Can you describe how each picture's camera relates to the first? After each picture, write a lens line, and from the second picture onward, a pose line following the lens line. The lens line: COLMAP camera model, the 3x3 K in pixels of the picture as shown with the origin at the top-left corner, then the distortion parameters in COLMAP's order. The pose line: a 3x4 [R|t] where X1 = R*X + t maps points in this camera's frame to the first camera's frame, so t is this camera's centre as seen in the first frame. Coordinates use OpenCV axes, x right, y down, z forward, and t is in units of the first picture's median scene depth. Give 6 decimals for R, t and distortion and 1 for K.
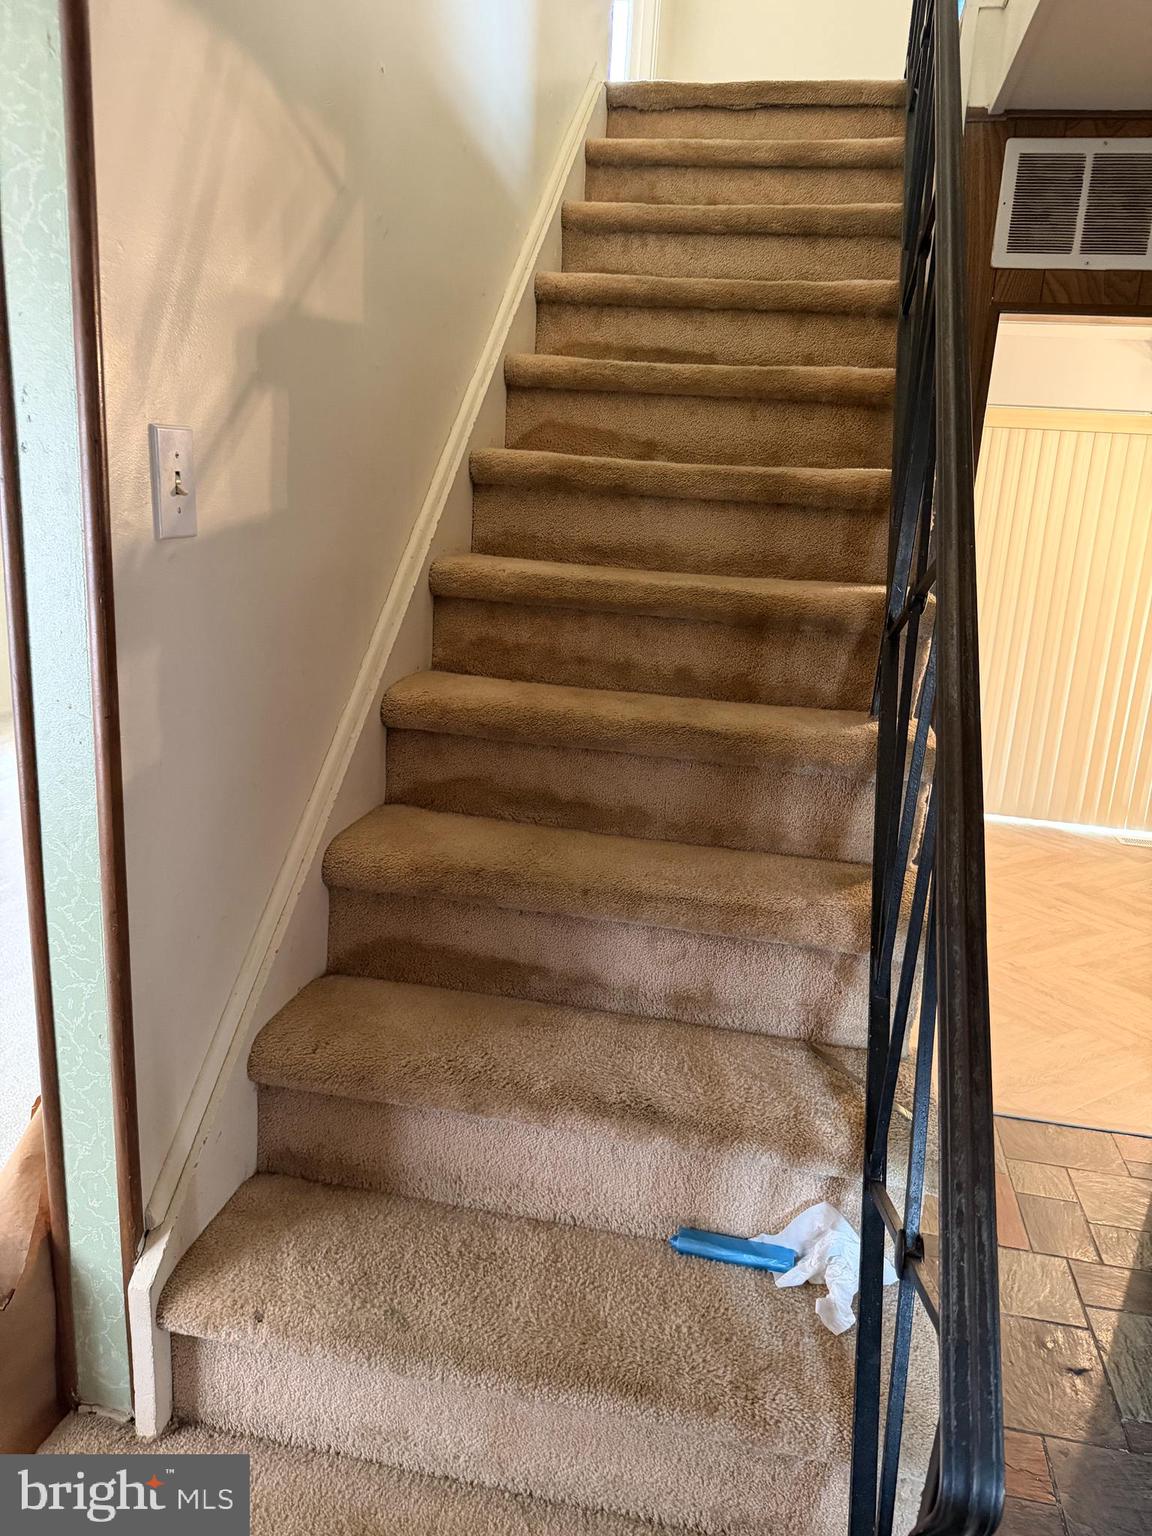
lens RADIAL K [[1086.3, 0, 576.0], [0, 1086.3, 768.0], [0, 0, 1]] dist [0.056892, -0.079089]
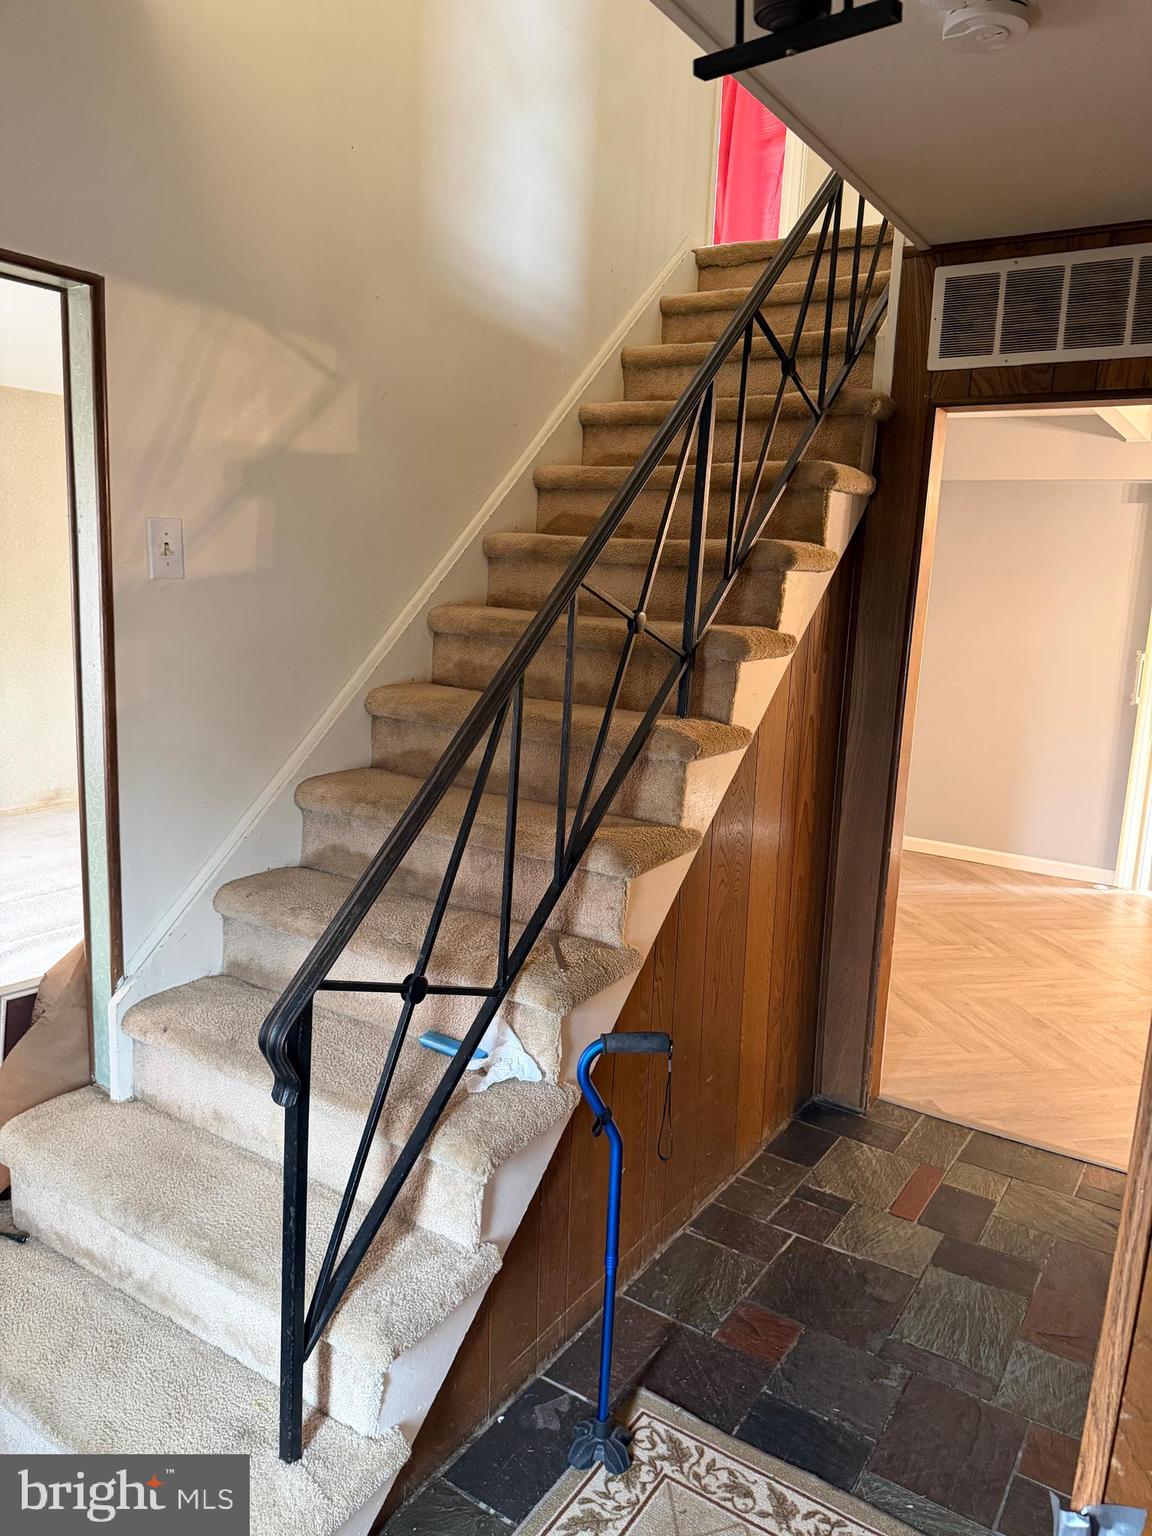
lens RADIAL K [[1072.1, 0, 576.0], [0, 1072.1, 768.0], [0, 0, 1]] dist [0.159390, -0.299232]
pose [[0.928220, 0.049217, -0.368761, 0.493183], [-0.081414, 0.994058, -0.072257, 0.092327], [0.363014, 0.097093, 0.926712, -0.204742]]
